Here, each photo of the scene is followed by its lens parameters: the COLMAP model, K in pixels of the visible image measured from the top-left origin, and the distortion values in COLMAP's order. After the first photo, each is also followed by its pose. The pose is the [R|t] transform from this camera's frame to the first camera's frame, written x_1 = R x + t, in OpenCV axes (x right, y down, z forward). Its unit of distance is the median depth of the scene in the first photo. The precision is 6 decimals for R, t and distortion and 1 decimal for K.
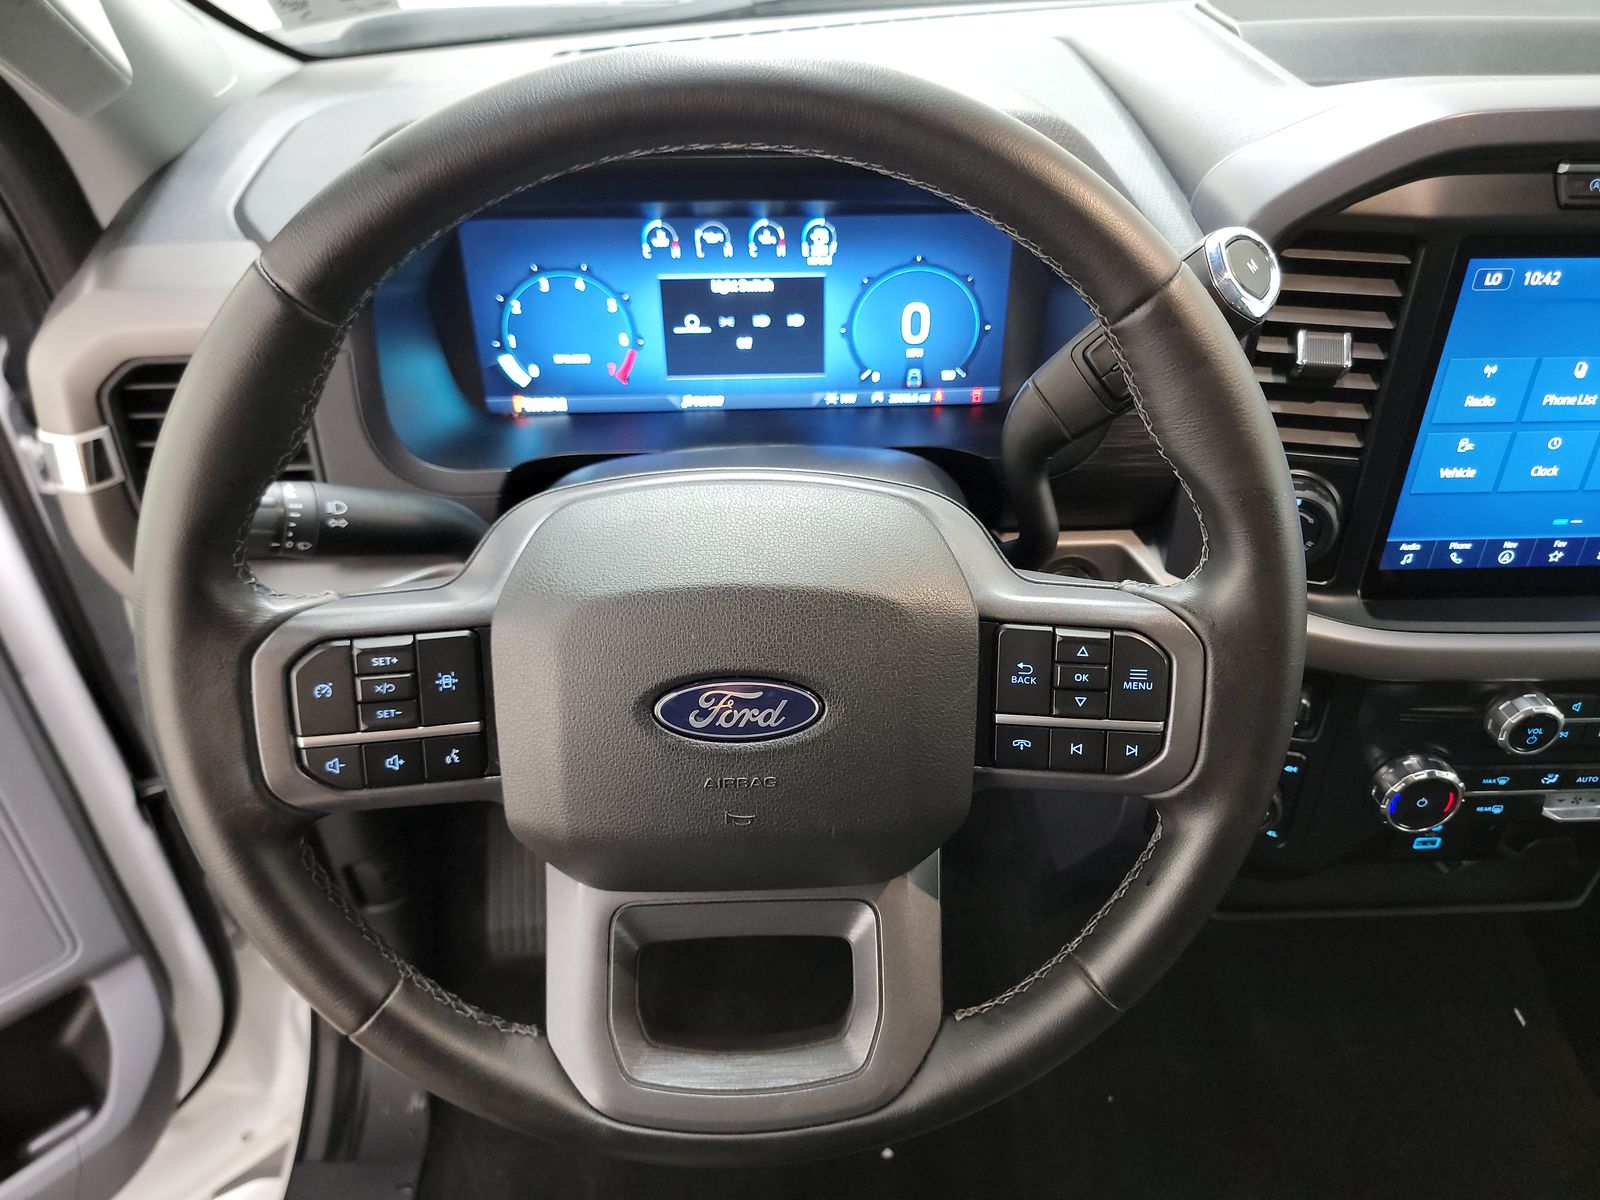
lens RADIAL K [[1095.1, 0, 807.3], [0, 1095.1, 616.0], [0, 0, 1]] dist [0.066091, -0.059170]
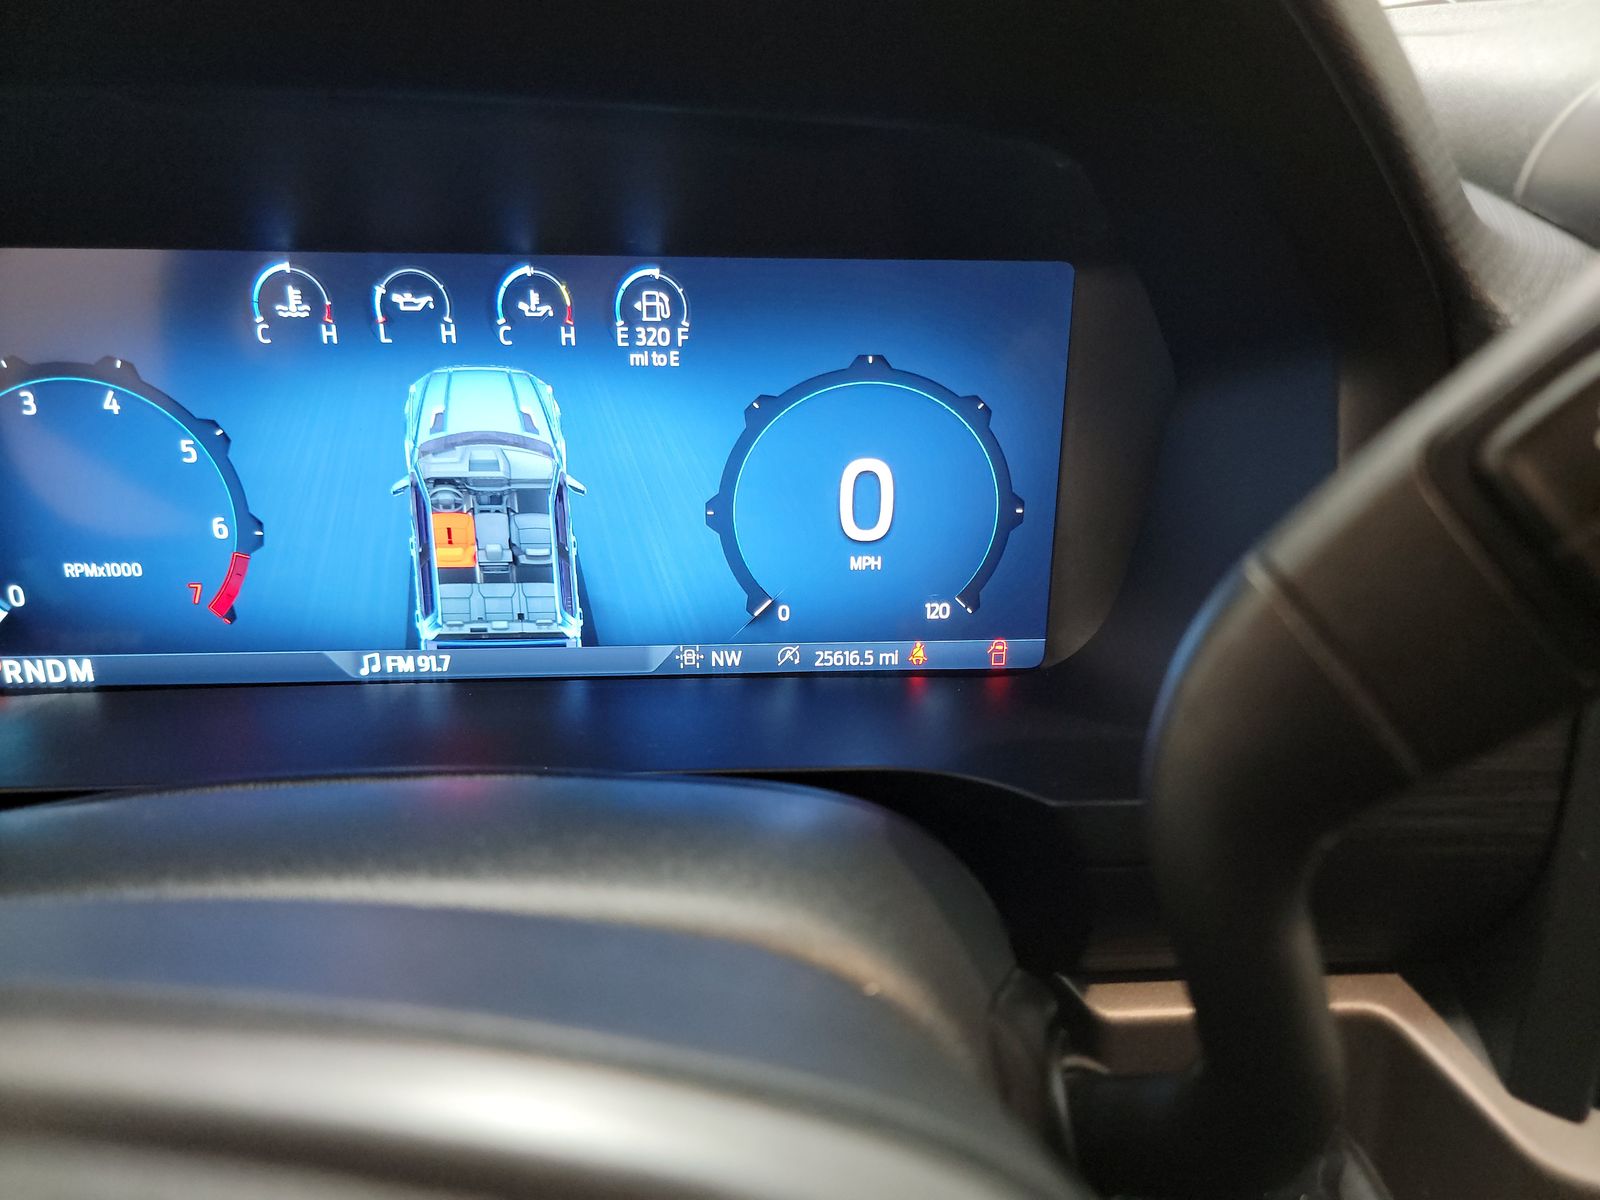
lens RADIAL K [[1095.1, 0, 807.3], [0, 1095.1, 616.0], [0, 0, 1]] dist [0.066091, -0.059170]
pose [[0.999156, 0.007254, 0.040433, 0.052840], [0.003245, 0.967267, -0.253739, -0.096551], [-0.040950, 0.253656, 0.966427, 0.542801]]
